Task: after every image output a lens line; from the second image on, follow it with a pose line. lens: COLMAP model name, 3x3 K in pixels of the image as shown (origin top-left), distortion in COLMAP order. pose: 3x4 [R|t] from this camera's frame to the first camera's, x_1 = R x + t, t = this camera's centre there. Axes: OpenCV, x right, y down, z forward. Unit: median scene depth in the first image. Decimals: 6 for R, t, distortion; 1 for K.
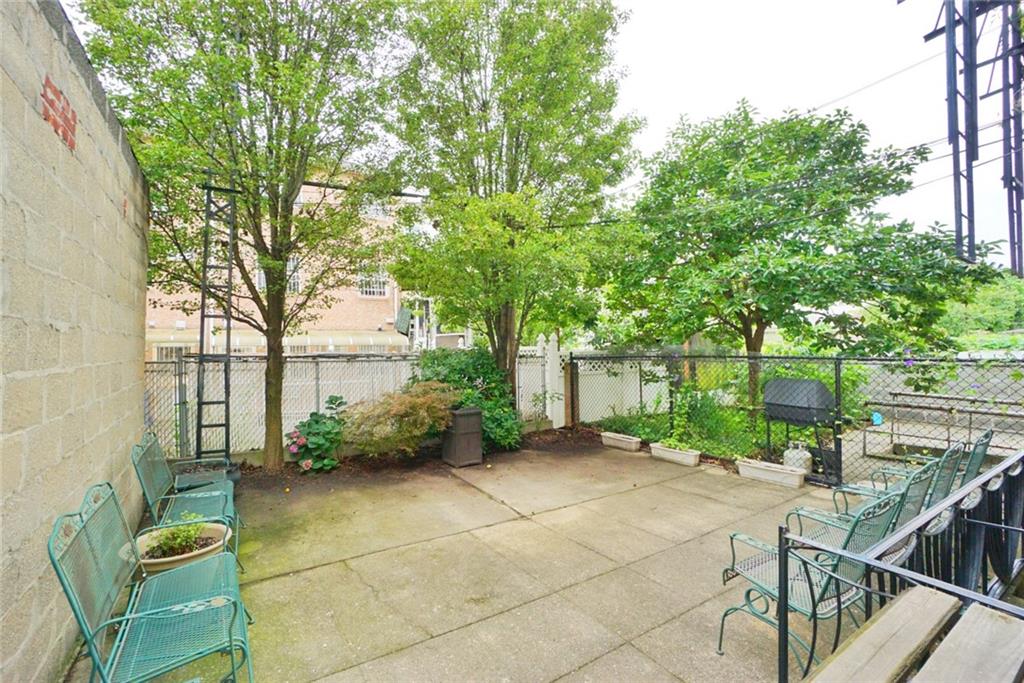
lens RADIAL K [[450.4, 0, 505.8], [0, 450.4, 337.7], [0, 0, 1]] dist [-0.065751, 0.025009]
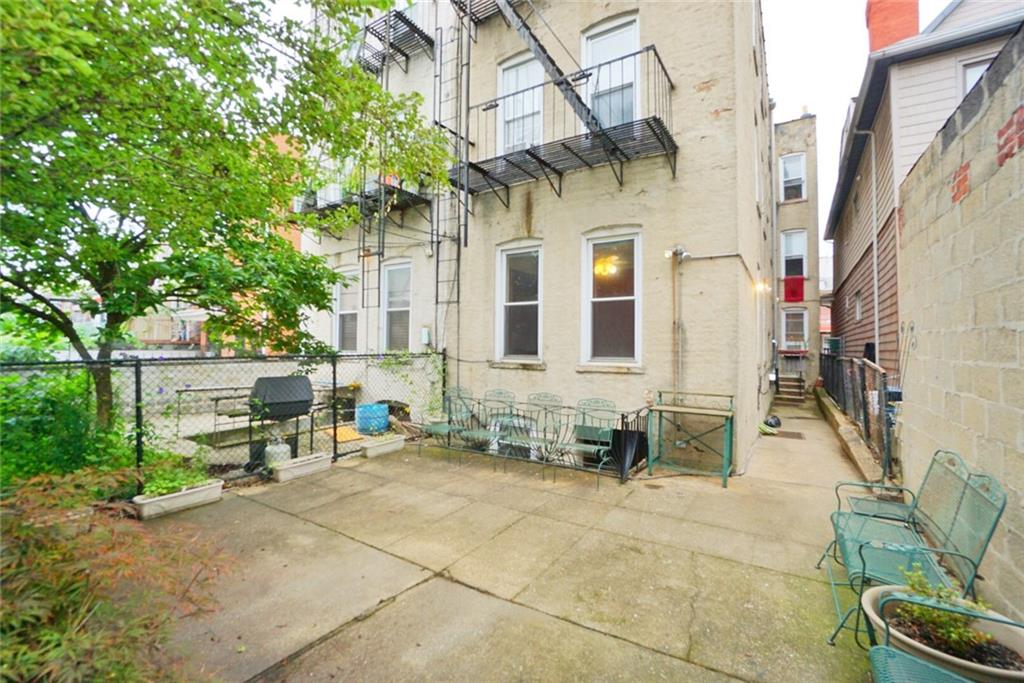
lens RADIAL K [[450.4, 0, 505.8], [0, 450.4, 337.7], [0, 0, 1]] dist [-0.065751, 0.025009]
pose [[-0.420283, 0.021060, 0.907149, -0.720738], [-0.021941, 0.999202, -0.033363, 0.030808], [-0.907128, -0.033926, -0.419486, 1.284609]]
